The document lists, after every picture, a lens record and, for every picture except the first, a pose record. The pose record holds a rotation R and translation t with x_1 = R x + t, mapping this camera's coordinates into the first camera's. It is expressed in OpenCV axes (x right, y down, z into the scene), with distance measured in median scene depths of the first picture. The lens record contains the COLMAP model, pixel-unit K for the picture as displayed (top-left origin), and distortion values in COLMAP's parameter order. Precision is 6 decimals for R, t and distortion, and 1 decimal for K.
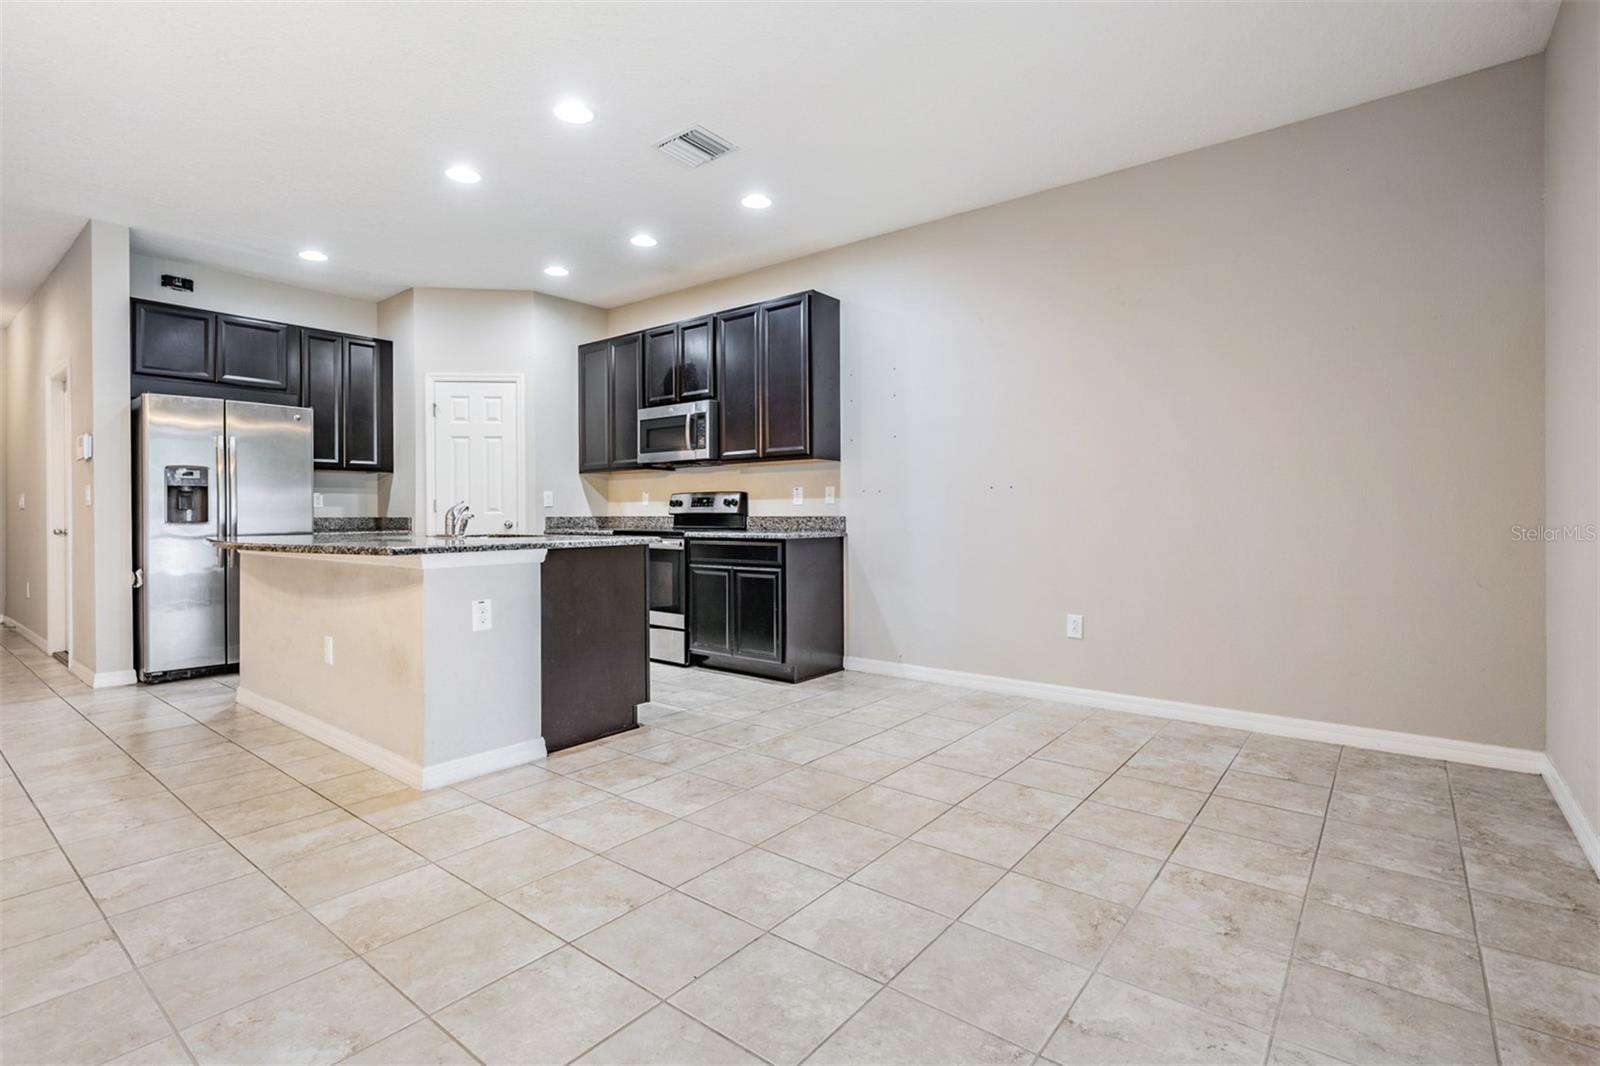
lens RADIAL K [[755.3, 0, 786.3], [0, 755.3, 515.5], [0, 0, 1]] dist [0.004536, -0.001487]
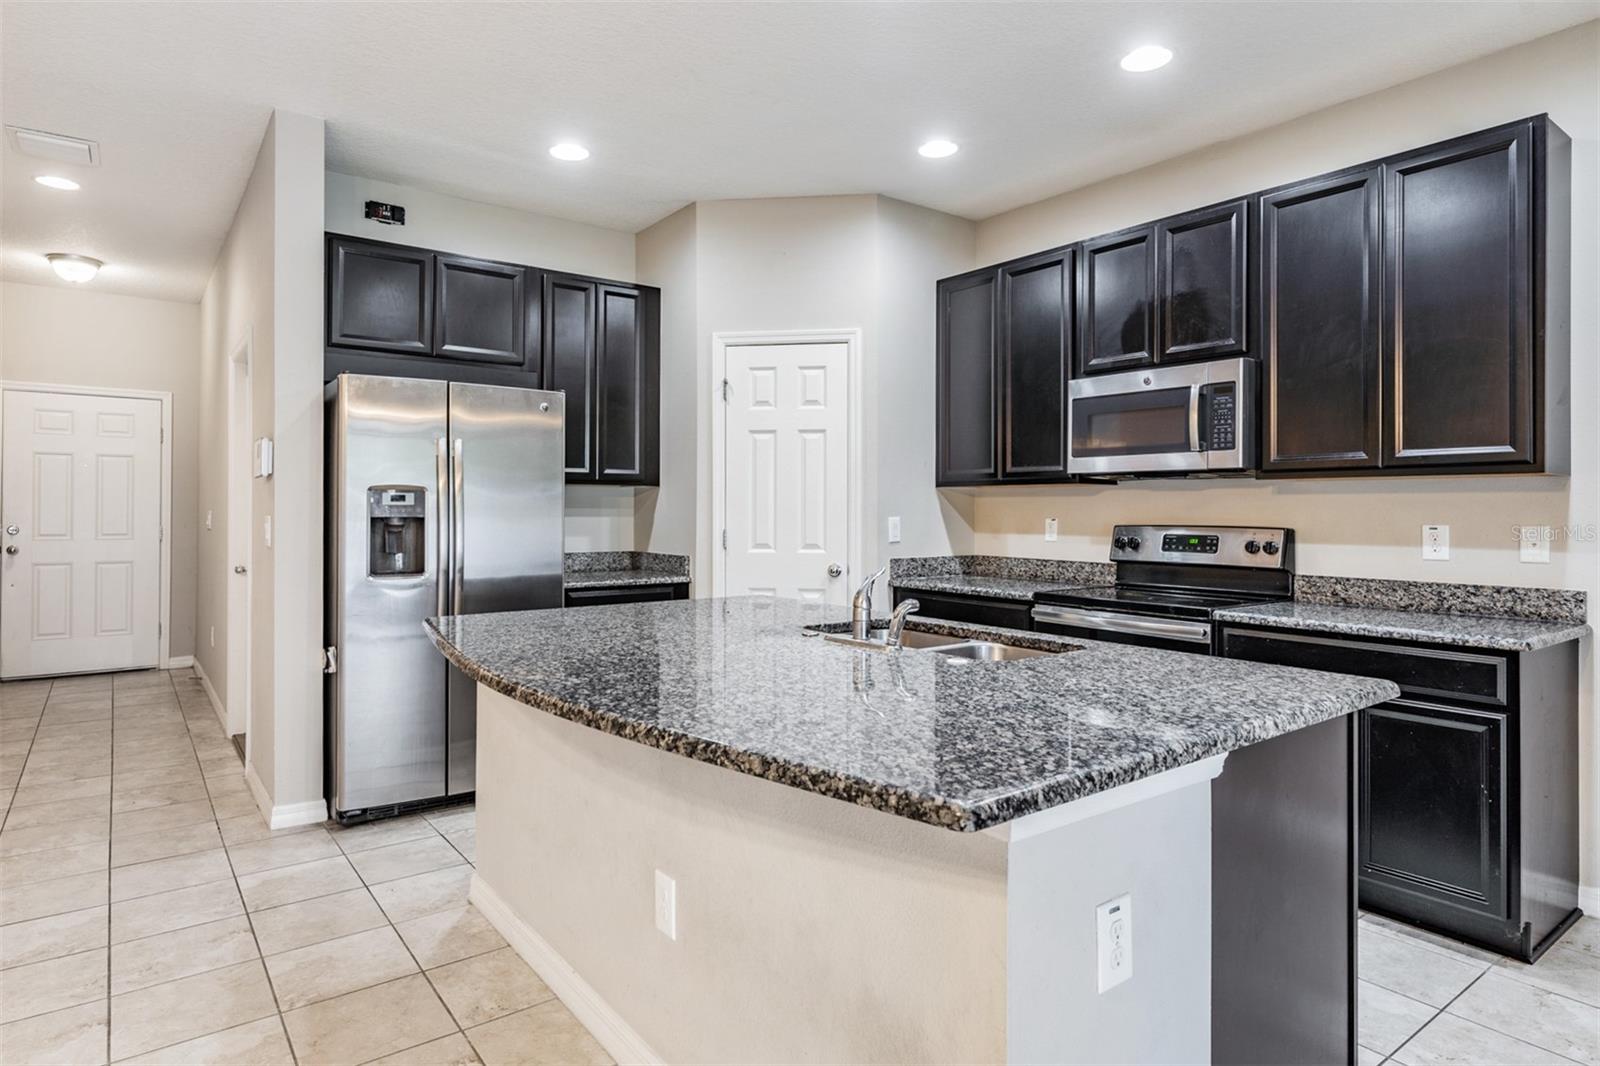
lens RADIAL K [[897.4, 0, 779.6], [0, 897.4, 507.8], [0, 0, 1]] dist [0.008351, -0.003262]
pose [[0.968466, 0.008564, -0.248998, -0.271764], [-0.009491, 0.999952, -0.002523, -0.045076], [0.248965, 0.004807, 0.968501, 0.324277]]
